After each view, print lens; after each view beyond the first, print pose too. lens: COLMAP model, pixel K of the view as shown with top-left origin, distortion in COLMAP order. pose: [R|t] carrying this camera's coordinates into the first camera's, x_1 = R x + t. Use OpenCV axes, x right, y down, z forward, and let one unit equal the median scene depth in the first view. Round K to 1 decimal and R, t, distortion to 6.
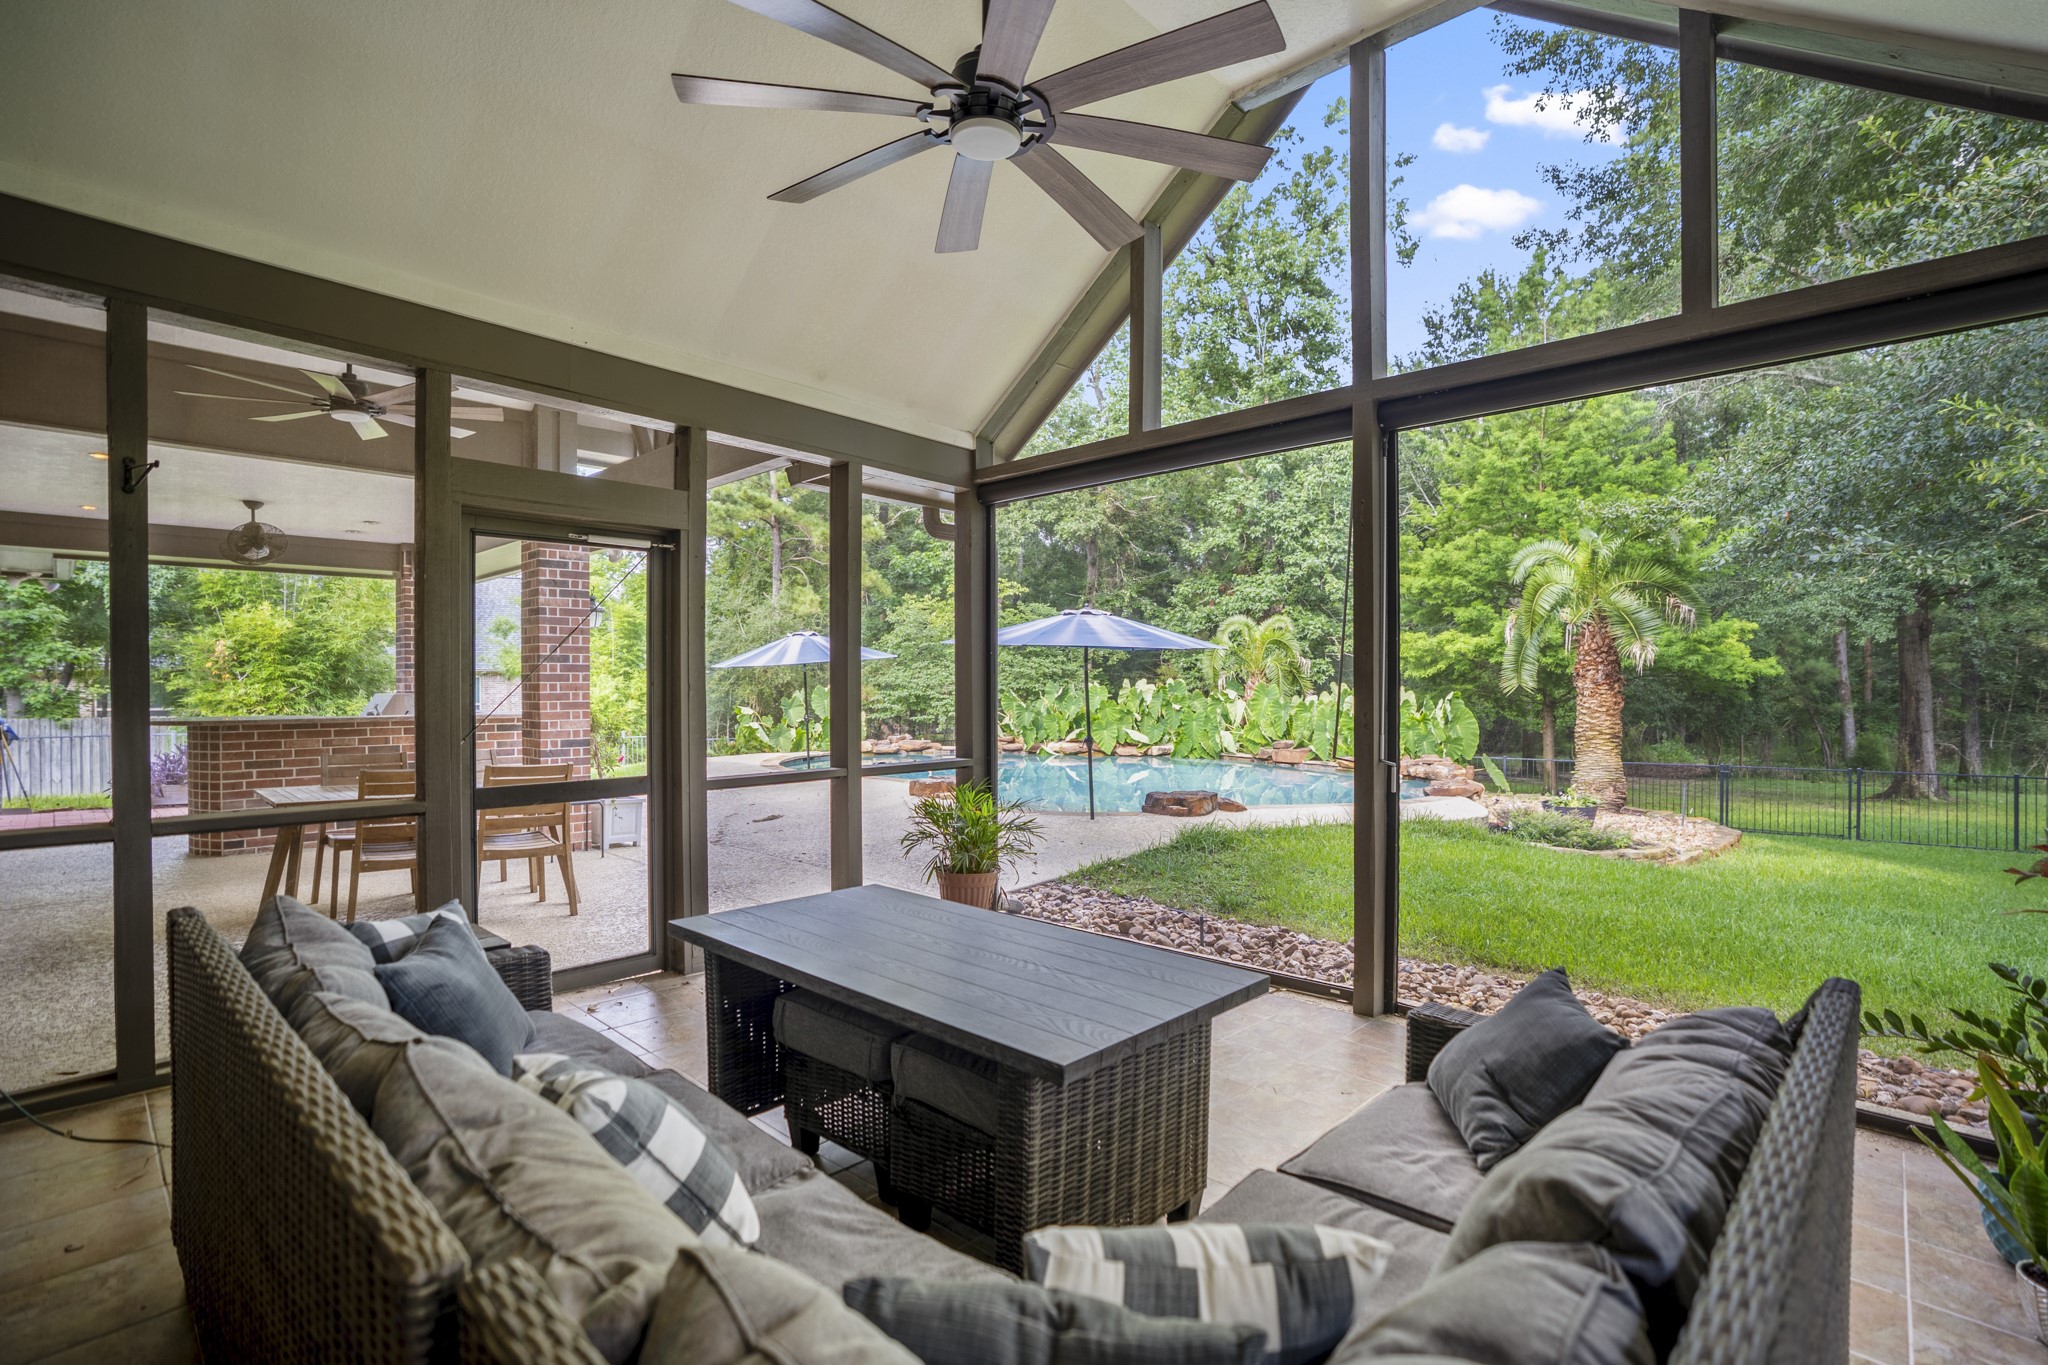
lens RADIAL K [[967.0, 0, 1033.6], [0, 967.0, 661.0], [0, 0, 1]] dist [-0.057471, 0.018370]
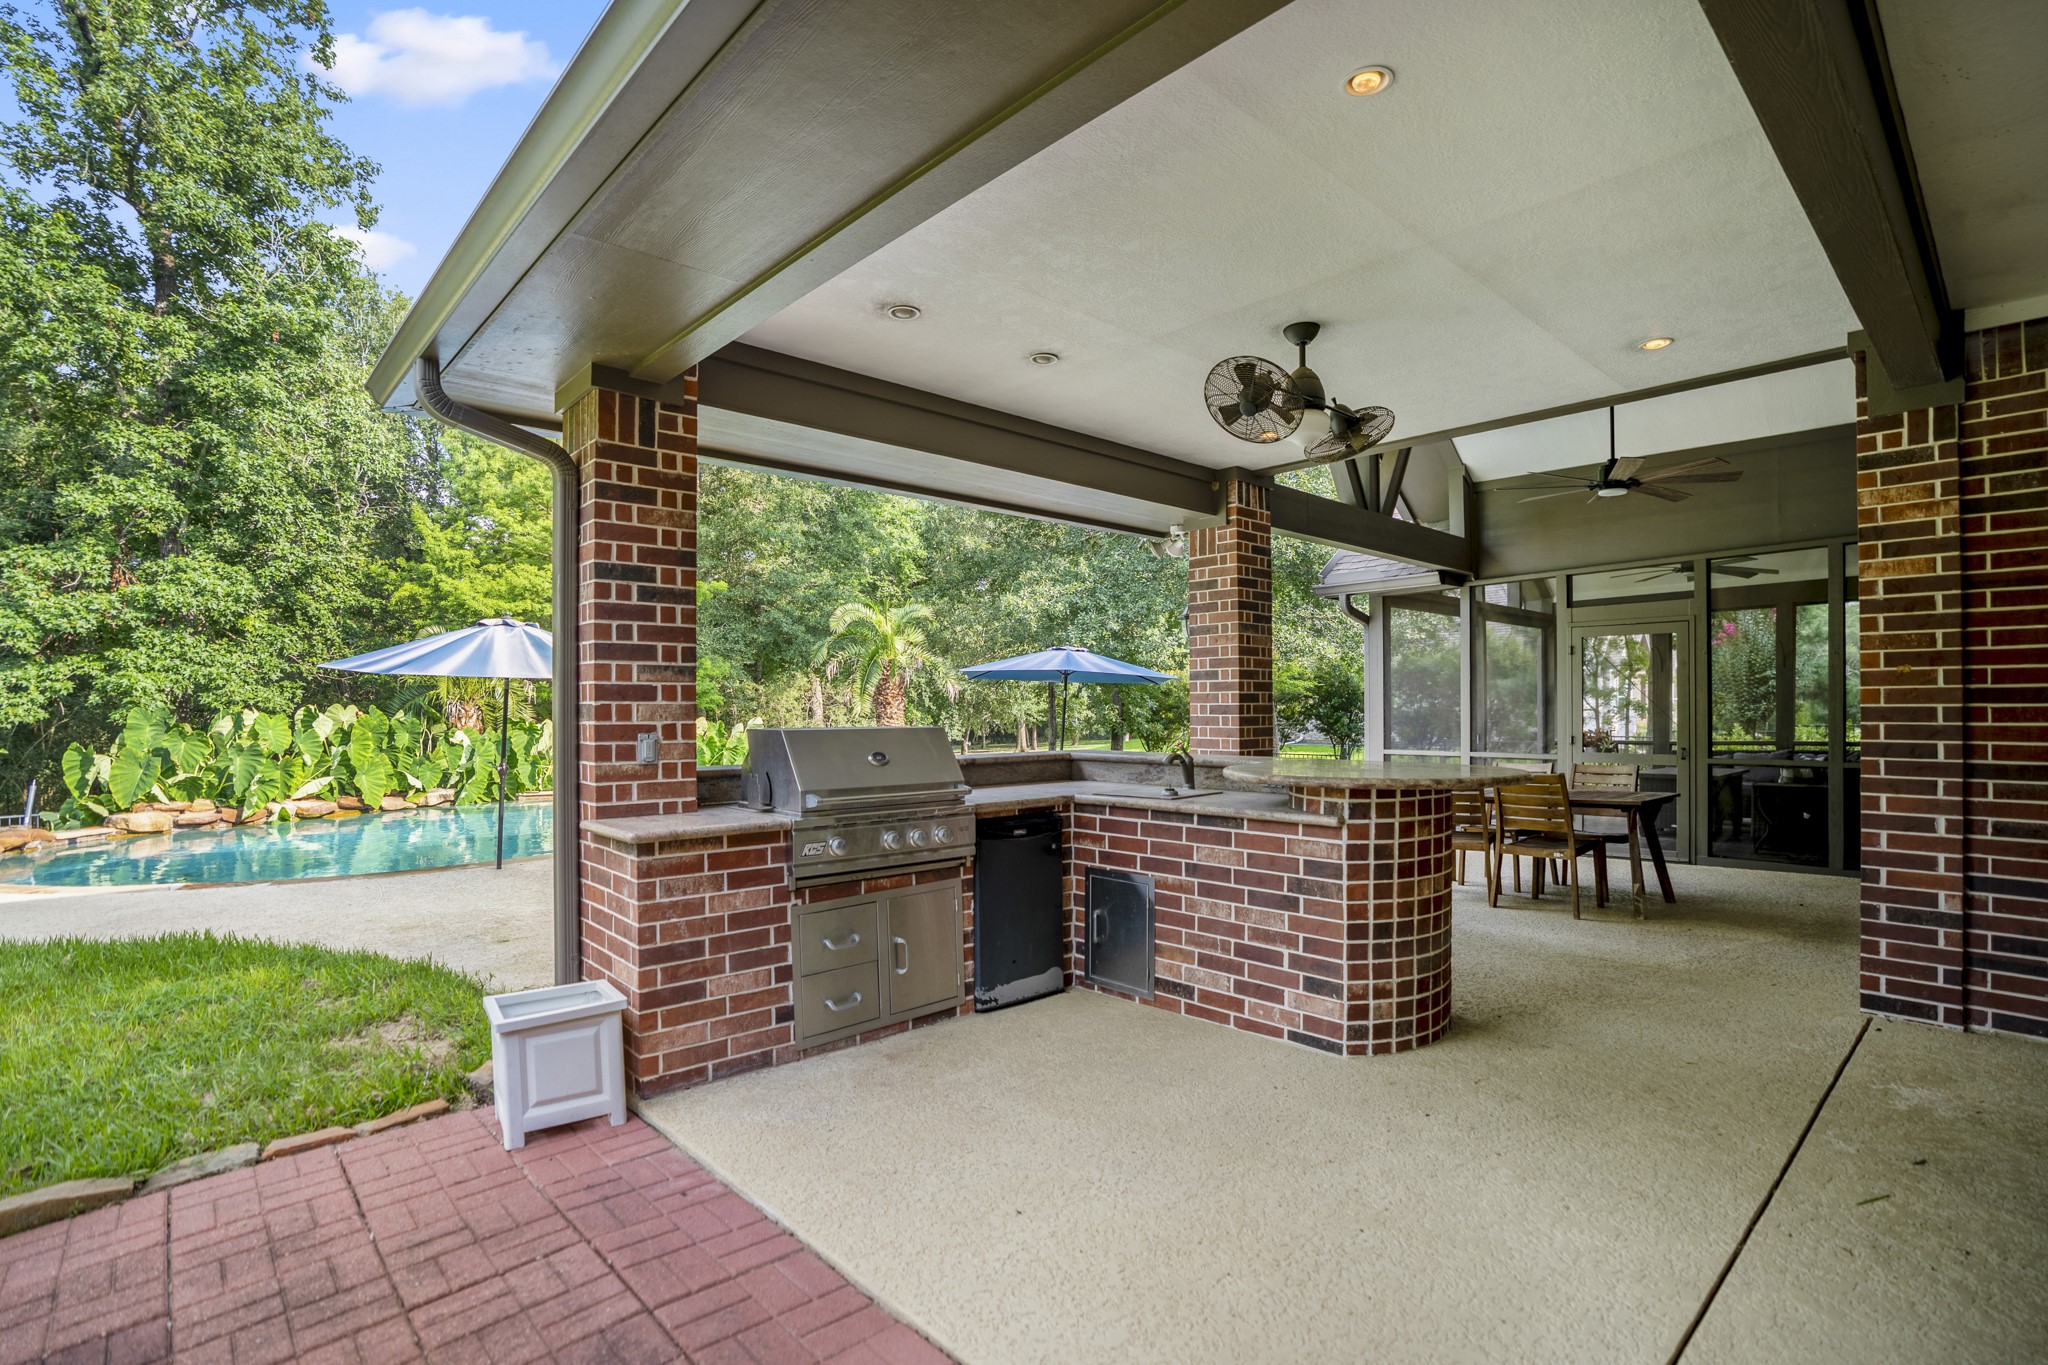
lens RADIAL K [[967.0, 0, 1018.2], [0, 967.0, 701.0], [0, 0, 1]] dist [-0.057471, 0.018370]
pose [[0.069963, 0.011794, 0.997480, -0.578907], [-0.019214, 0.999761, -0.010474, 0.014340], [-0.997364, -0.018433, 0.070173, 0.481941]]
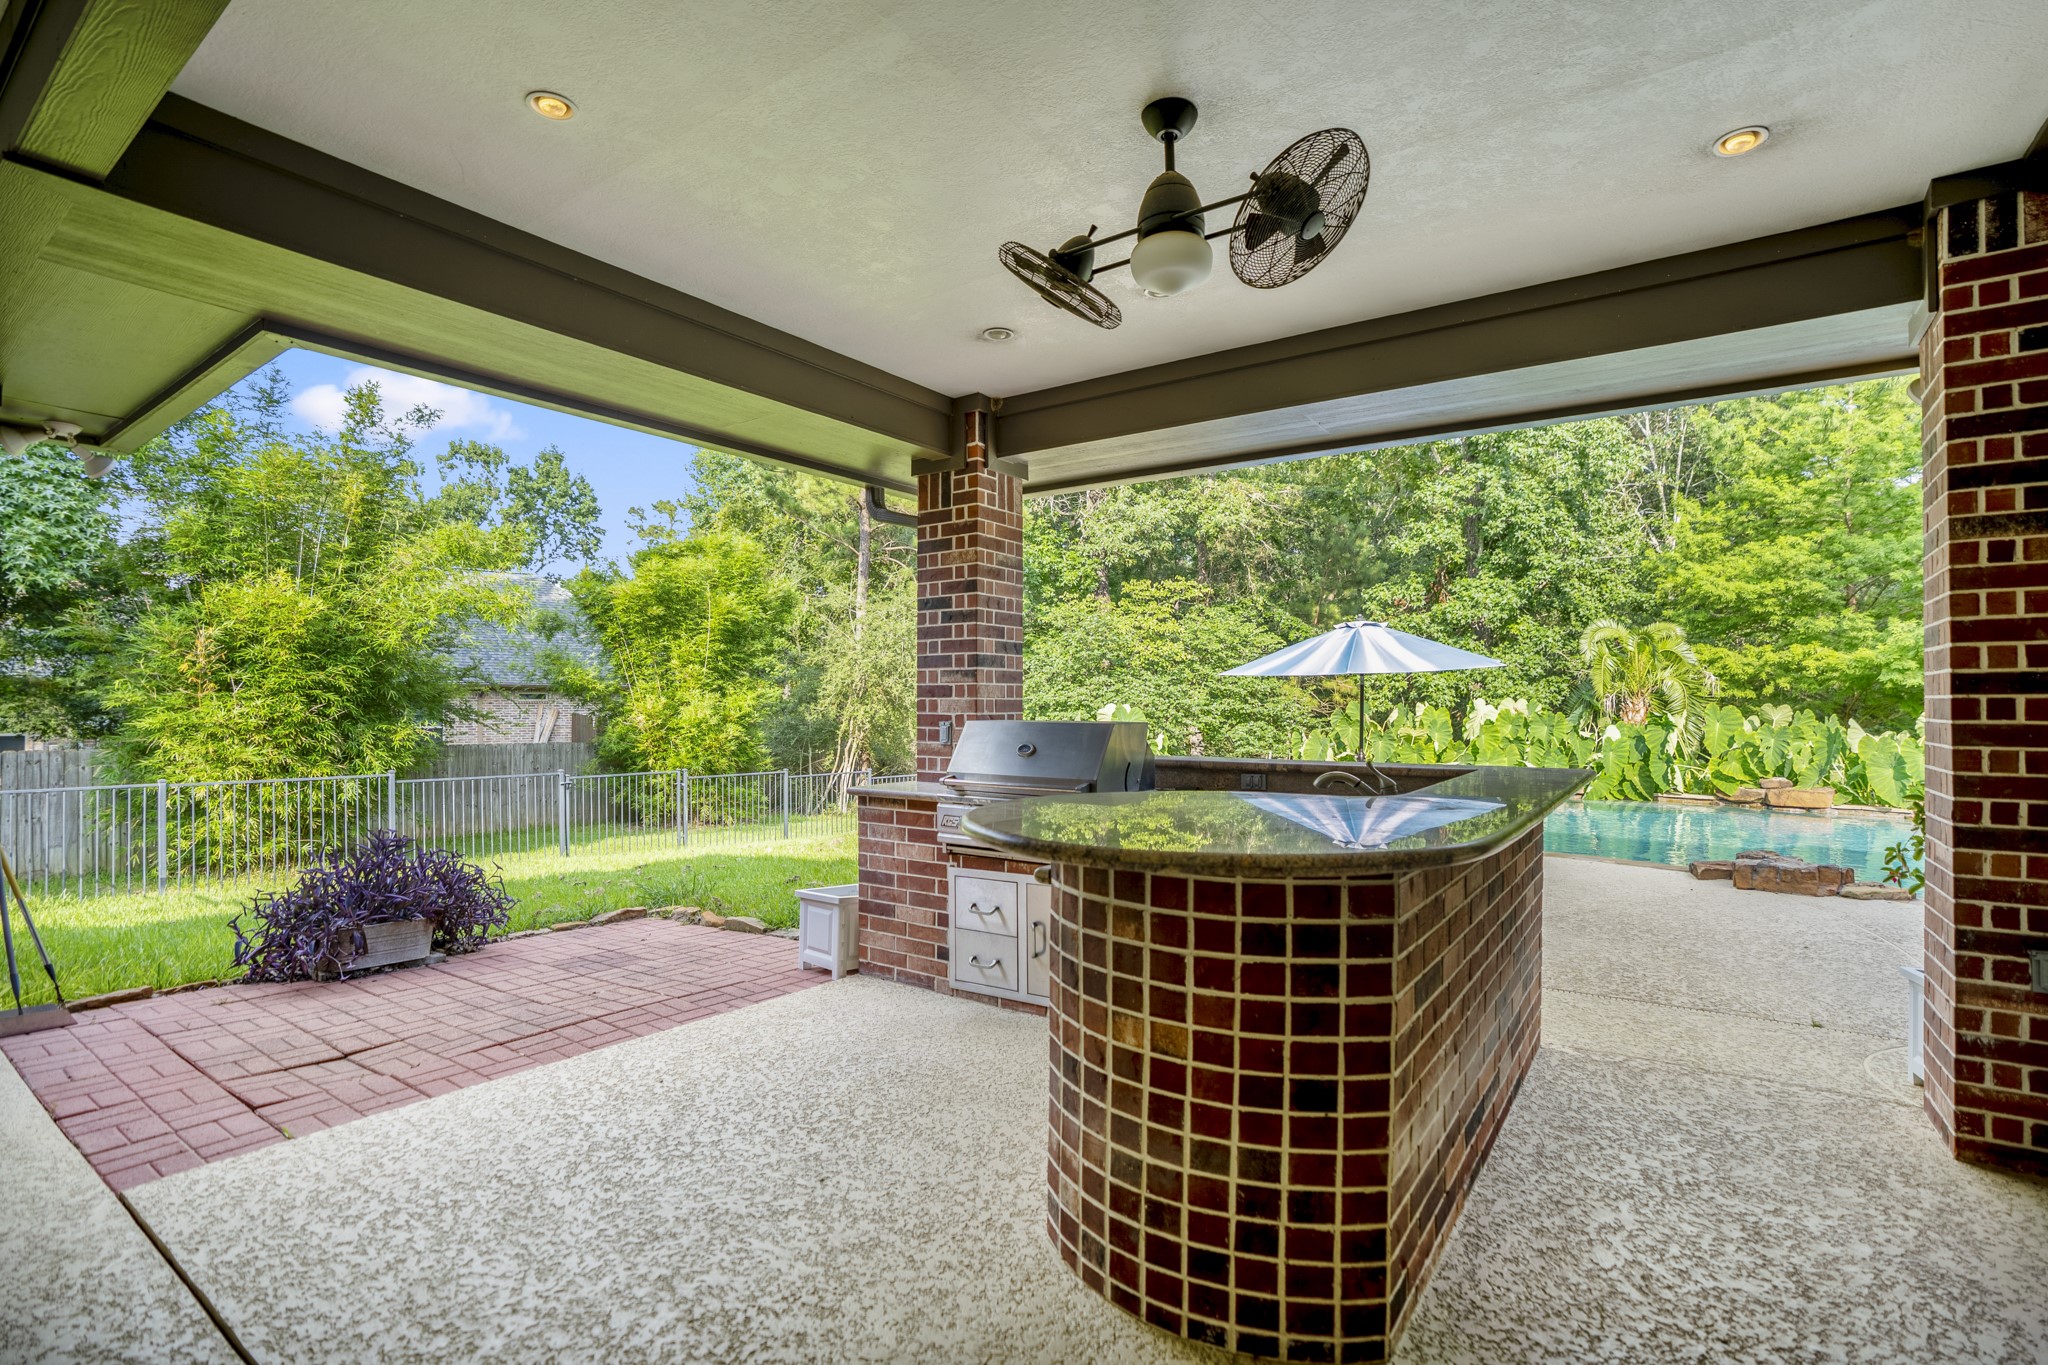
lens RADIAL K [[967.0, 0, 1031.3], [0, 967.0, 681.4], [0, 0, 1]] dist [-0.057471, 0.018370]
pose [[0.989982, 0.008088, 0.140960, -0.396348], [-0.007886, 0.999967, -0.001990, 0.009630], [-0.140972, 0.000858, 0.990013, 0.299344]]
